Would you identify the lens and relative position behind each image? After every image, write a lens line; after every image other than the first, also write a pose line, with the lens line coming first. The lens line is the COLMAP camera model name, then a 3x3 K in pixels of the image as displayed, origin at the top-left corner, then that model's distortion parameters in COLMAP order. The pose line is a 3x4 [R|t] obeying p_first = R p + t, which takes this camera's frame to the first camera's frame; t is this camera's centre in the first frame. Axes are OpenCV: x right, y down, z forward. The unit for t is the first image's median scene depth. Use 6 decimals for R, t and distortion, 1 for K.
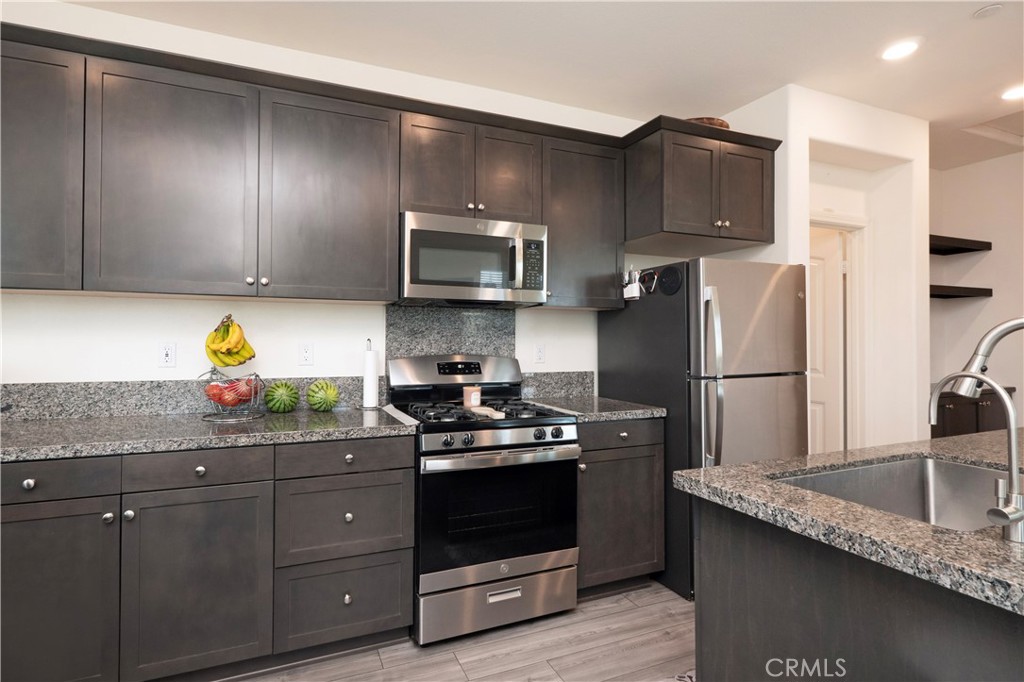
lens RADIAL K [[456.3, 0, 508.5], [0, 456.3, 337.1], [0, 0, 1]] dist [0.010660, 0.000873]
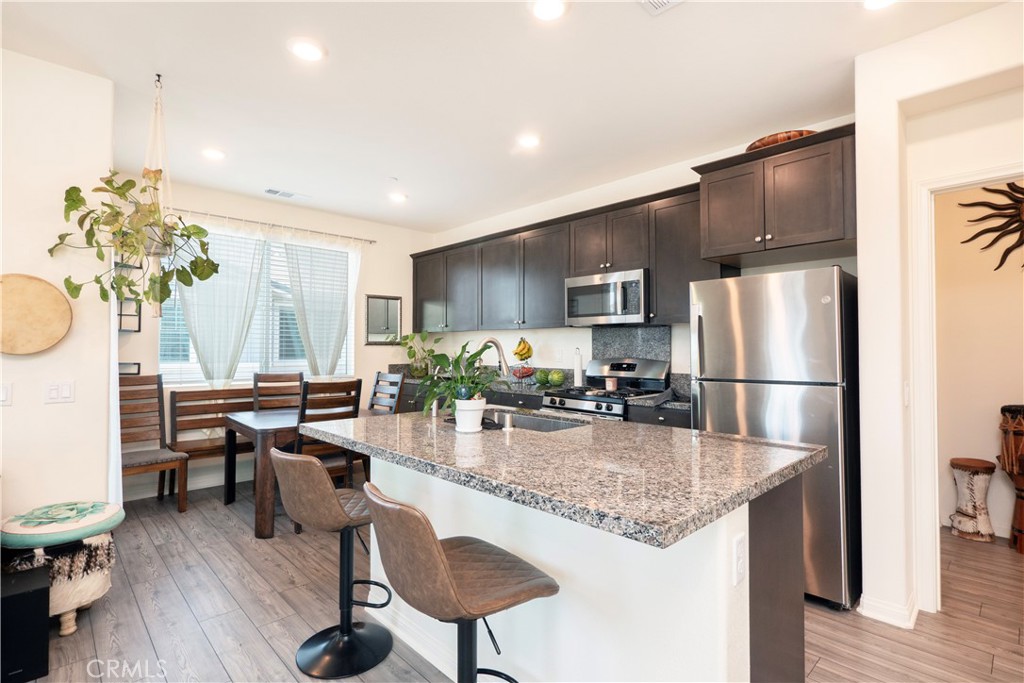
lens RADIAL K [[493.5, 0, 511.7], [0, 493.5, 343.7], [0, 0, 1]] dist [0.009604, -0.001664]
pose [[0.386213, -0.008089, -0.922374, 1.377686], [0.008320, 0.999951, -0.005286, -0.004962], [0.922372, -0.005633, 0.386261, 0.027754]]
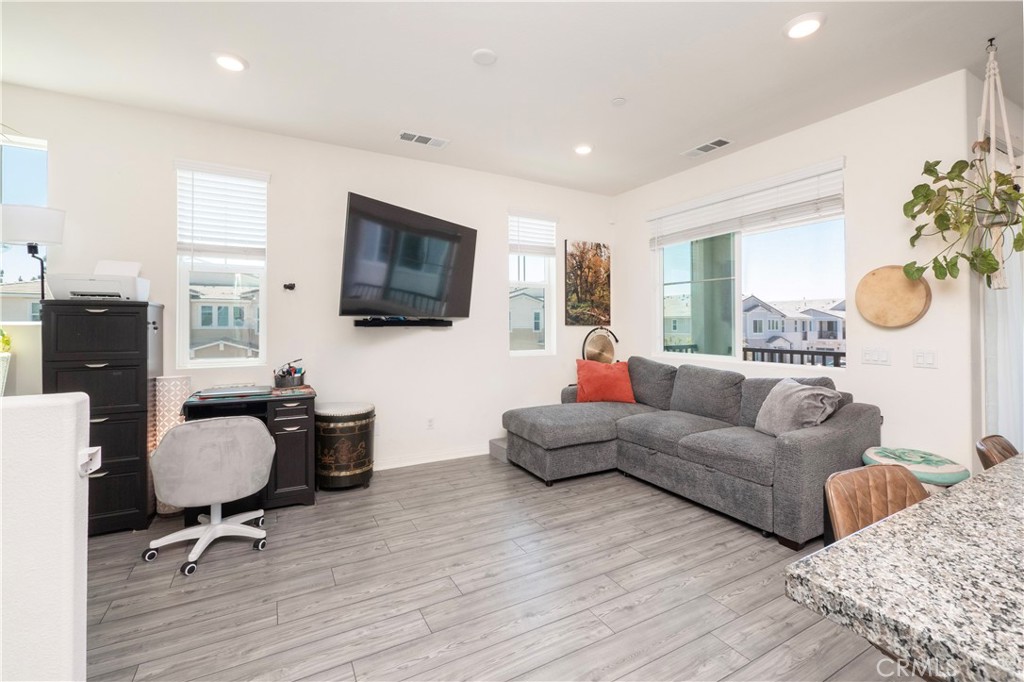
lens RADIAL K [[456.3, 0, 511.8], [0, 456.3, 334.7], [0, 0, 1]] dist [0.010660, 0.000873]
pose [[-0.990064, 0.005572, -0.140510, 1.219436], [0.004562, 0.999961, 0.007504, 0.011810], [0.140547, 0.006788, -0.990051, 0.618335]]
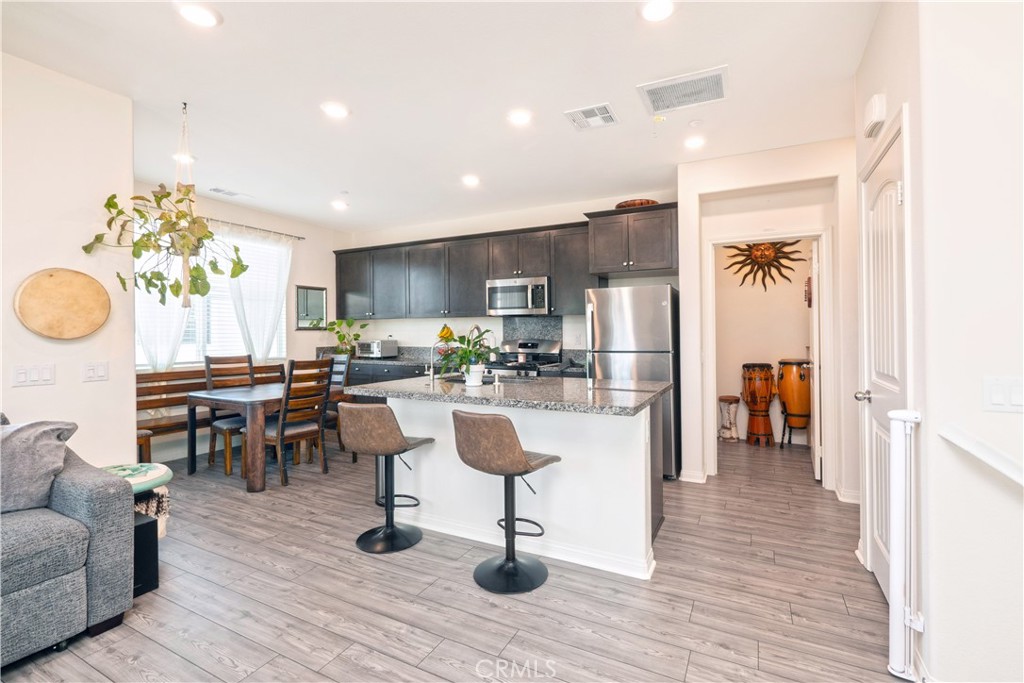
lens RADIAL K [[456.3, 0, 516.7], [0, 456.3, 331.6], [0, 0, 1]] dist [0.010660, 0.000873]
pose [[0.660130, -0.003717, -0.751142, 1.569083], [0.010560, 0.999935, 0.004333, -0.007815], [0.751077, -0.010793, 0.660127, -0.465679]]
